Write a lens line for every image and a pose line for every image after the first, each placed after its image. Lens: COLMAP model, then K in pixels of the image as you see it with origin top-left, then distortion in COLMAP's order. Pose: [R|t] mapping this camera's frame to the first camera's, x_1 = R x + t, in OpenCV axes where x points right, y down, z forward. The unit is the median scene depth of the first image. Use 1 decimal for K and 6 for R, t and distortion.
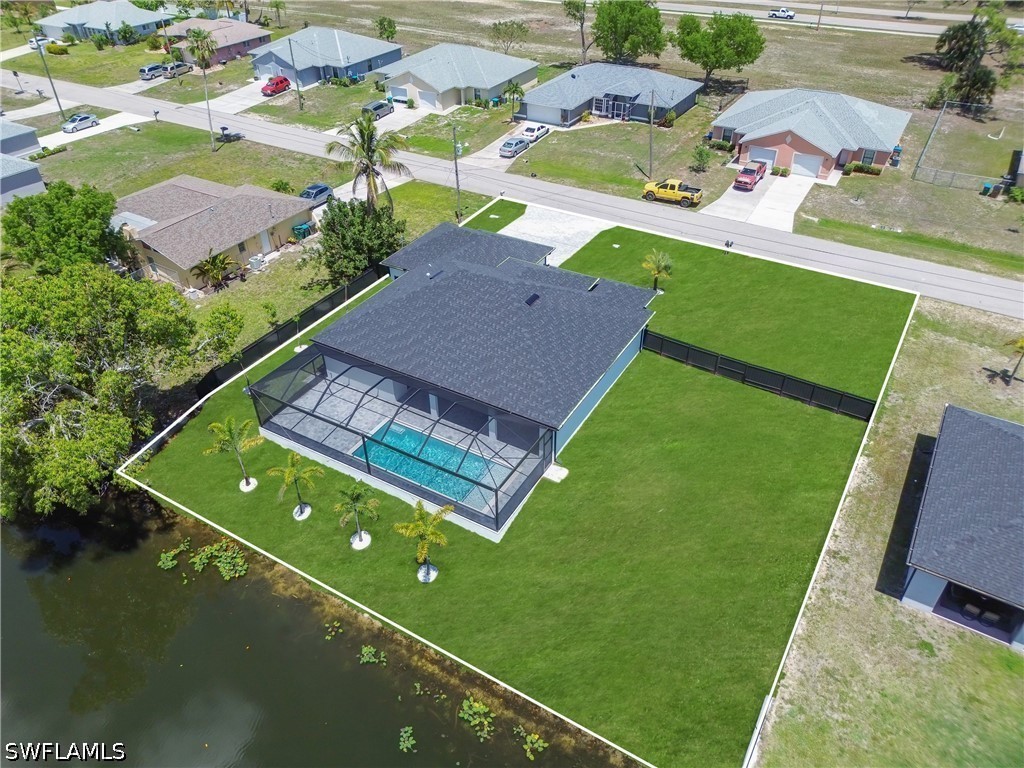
lens RADIAL K [[720.7, 0, 510.1], [0, 720.7, 382.8], [0, 0, 1]] dist [0.043862, -0.039532]
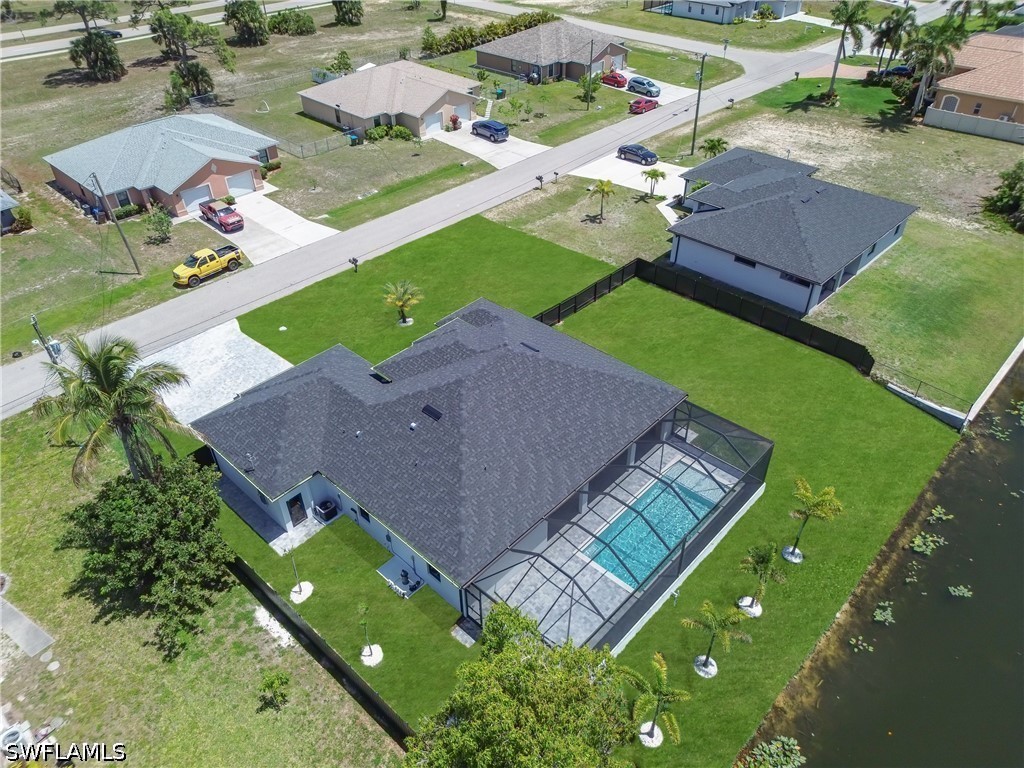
lens RADIAL K [[720.7, 0, 510.1], [0, 720.7, 382.8], [0, 0, 1]] dist [0.043862, -0.039532]
pose [[0.216962, -0.588878, 0.778557, -0.455582], [0.596301, 0.711409, 0.371917, -0.280968], [-0.772886, 0.383562, 0.505497, 0.370508]]
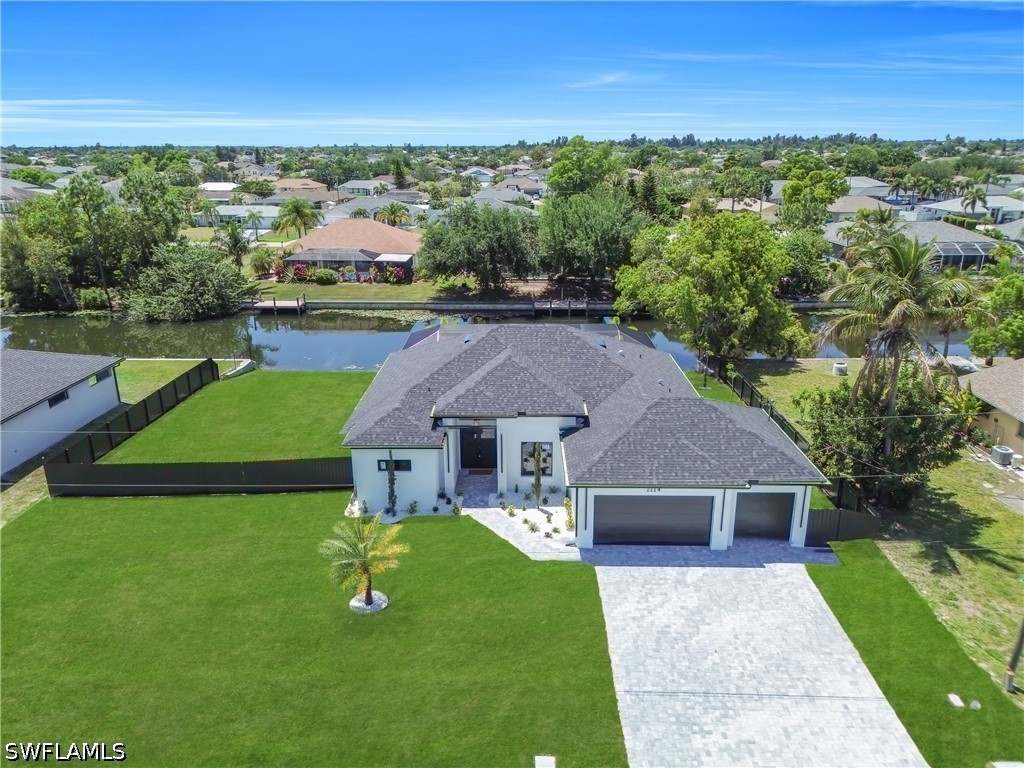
lens RADIAL K [[720.9, 0, 515.1], [0, 720.9, 383.1], [0, 0, 1]] dist [0.048386, -0.036934]
pose [[-0.864752, 0.172141, -0.471775, 0.261098], [-0.288375, 0.598891, 0.747107, -0.487770], [0.411149, 0.782111, -0.468251, 0.949586]]
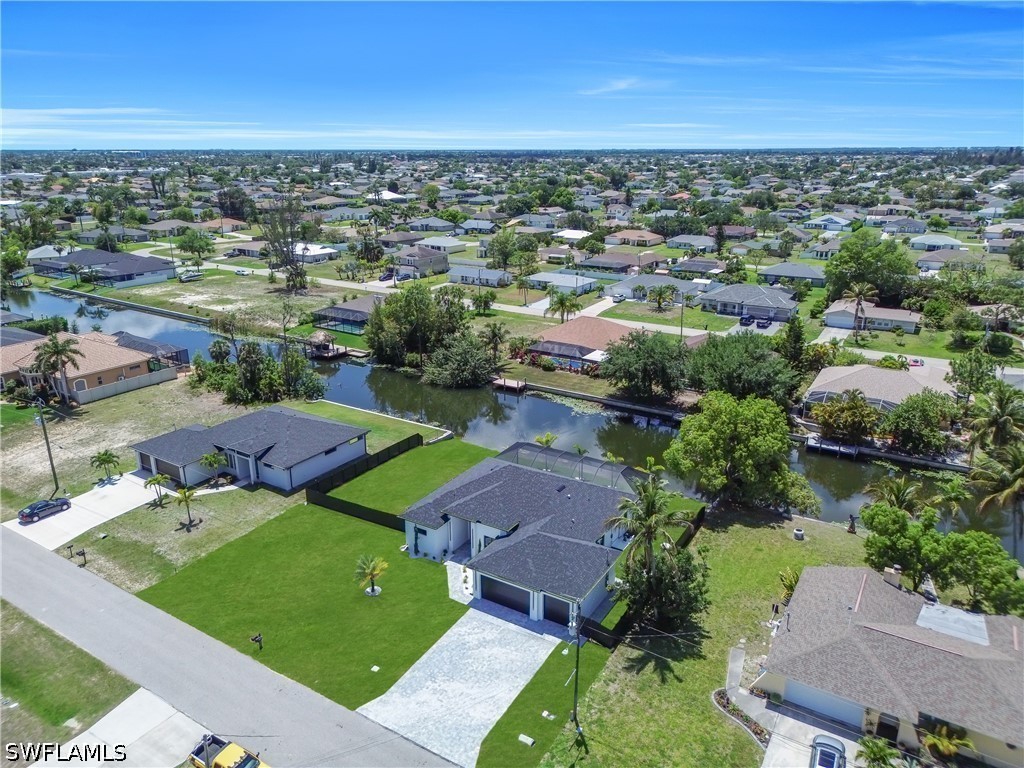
lens RADIAL K [[720.7, 0, 510.1], [0, 720.7, 382.8], [0, 0, 1]] dist [0.043862, -0.039532]
pose [[-0.999717, 0.009465, 0.021836, -0.025151], [0.023293, 0.577226, 0.816252, -0.979748], [-0.004879, 0.816530, -0.577283, 1.133797]]
